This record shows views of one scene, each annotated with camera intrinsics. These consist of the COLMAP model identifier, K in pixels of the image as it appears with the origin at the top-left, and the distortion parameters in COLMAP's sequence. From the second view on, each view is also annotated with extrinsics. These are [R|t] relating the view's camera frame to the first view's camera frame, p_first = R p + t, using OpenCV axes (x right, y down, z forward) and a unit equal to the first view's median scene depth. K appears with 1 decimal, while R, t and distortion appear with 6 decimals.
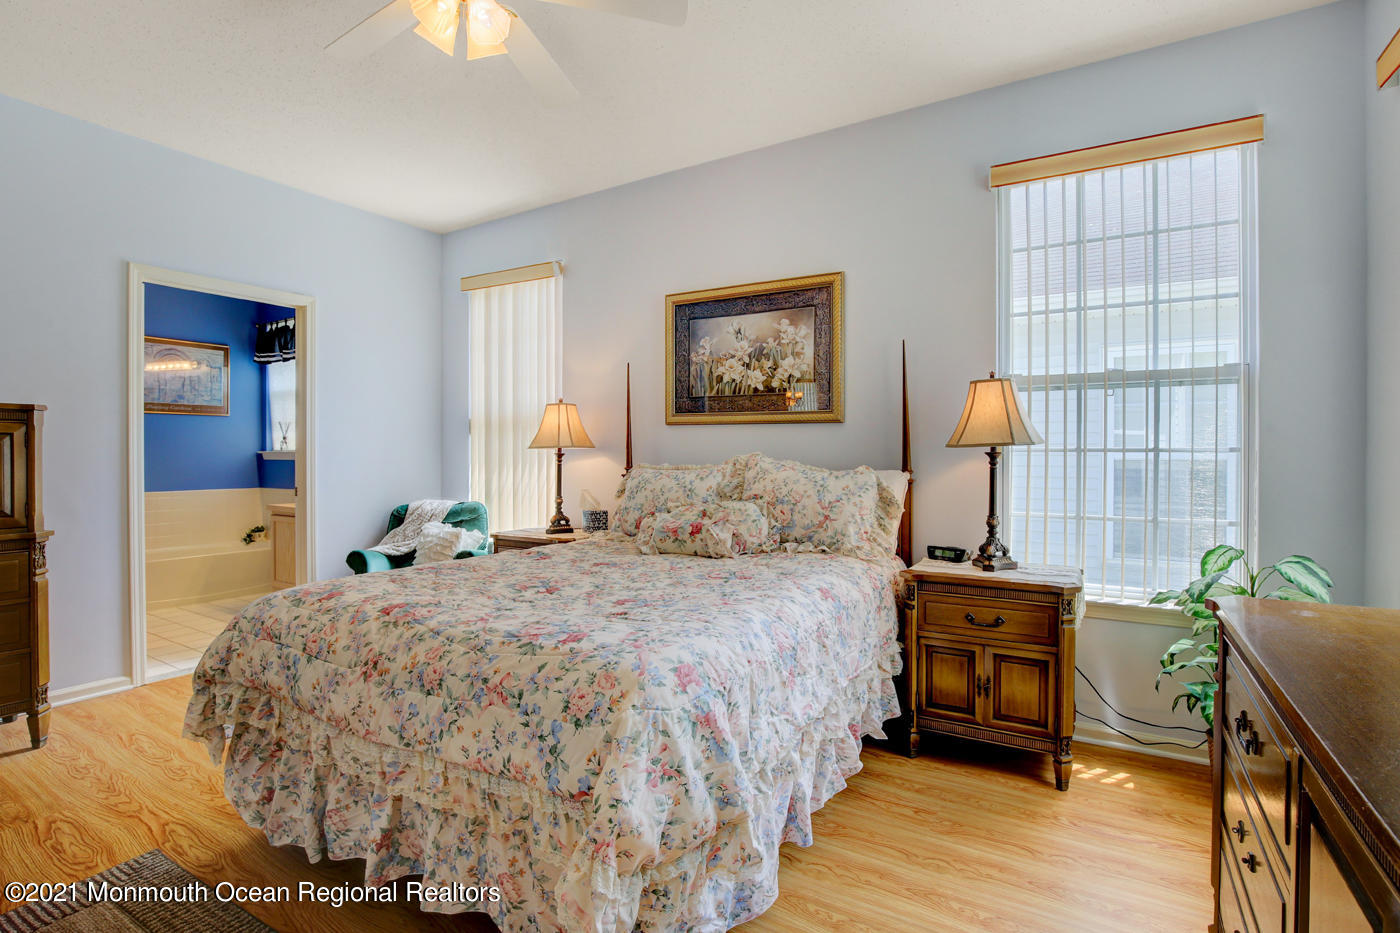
lens RADIAL K [[671.5, 0, 696.3], [0, 671.5, 462.7], [0, 0, 1]] dist [-0.034446, 0.004502]
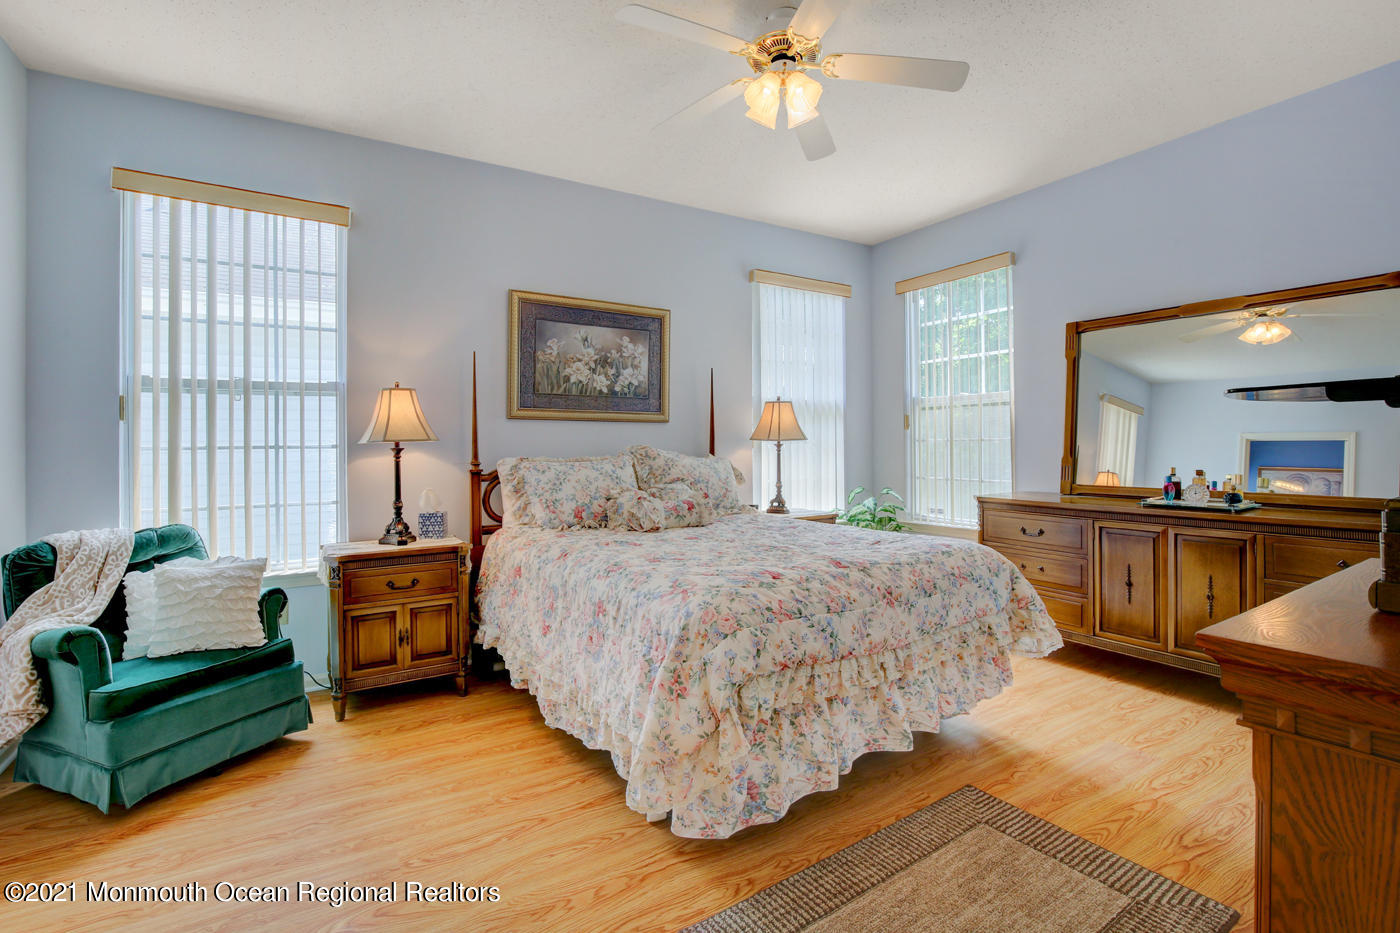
lens RADIAL K [[671.5, 0, 695.4], [0, 671.5, 443.3], [0, 0, 1]] dist [-0.034446, 0.004502]
pose [[0.425851, 0.000511, 0.904793, -0.898364], [0.021549, 0.999710, -0.010707, -0.003297], [-0.904537, 0.024057, 0.425716, 0.356638]]
